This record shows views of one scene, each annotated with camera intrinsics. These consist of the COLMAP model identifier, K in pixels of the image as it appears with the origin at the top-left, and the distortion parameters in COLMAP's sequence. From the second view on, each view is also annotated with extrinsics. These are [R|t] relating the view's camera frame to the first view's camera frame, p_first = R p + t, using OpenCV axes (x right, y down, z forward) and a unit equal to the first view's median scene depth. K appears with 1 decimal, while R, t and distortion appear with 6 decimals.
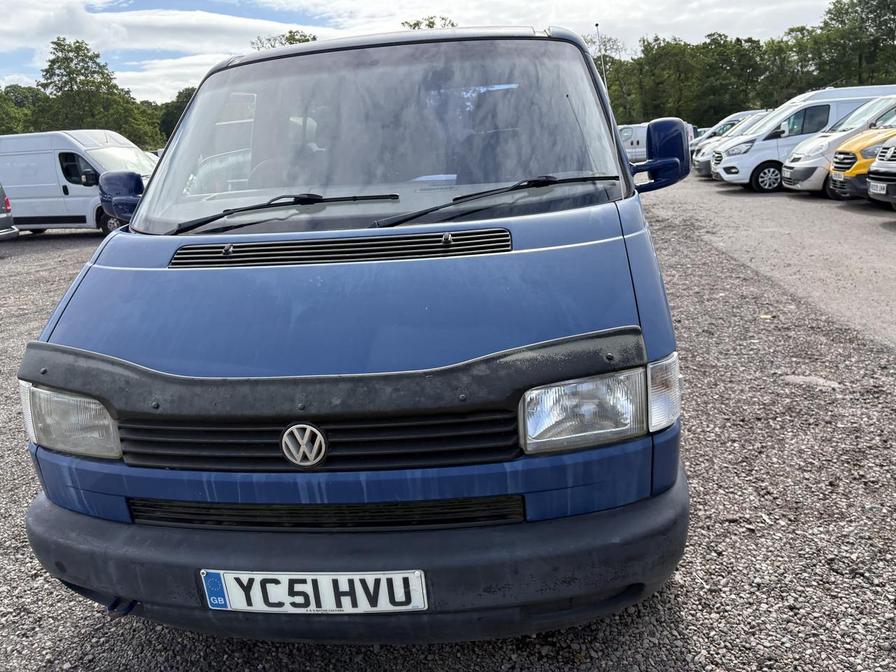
lens RADIAL K [[680.7, 0, 448.0], [0, 680.7, 336.0], [0, 0, 1]] dist [0.013417, 0.004002]
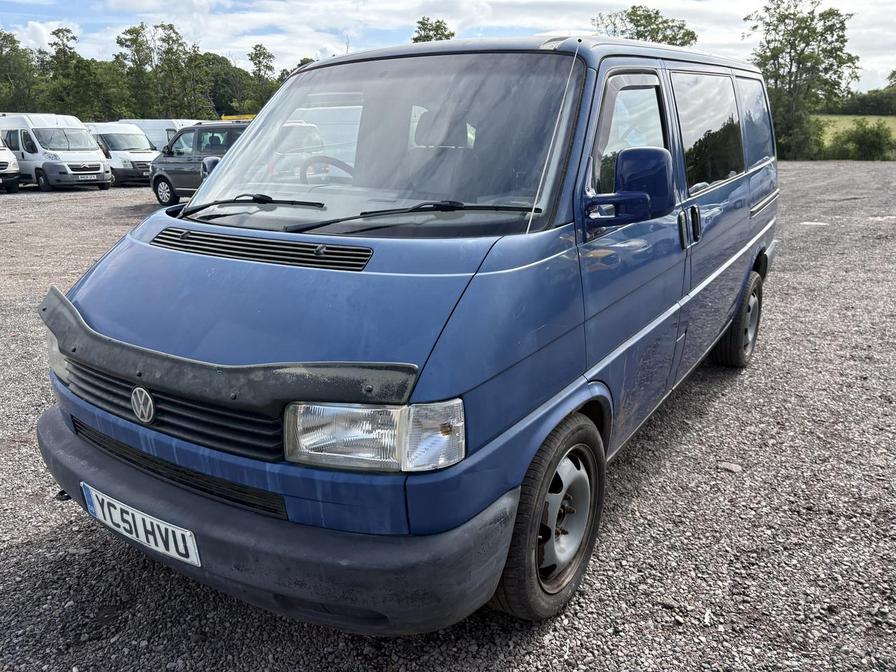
lens RADIAL K [[679.8, 0, 449.1], [0, 679.8, 351.7], [0, 0, 1]] dist [0.007339, 0.003810]
pose [[0.890869, 0.195183, -0.410190, 0.748497], [-0.174315, 0.980742, 0.088086, -0.134588], [0.419484, -0.006971, 0.907736, 0.127151]]
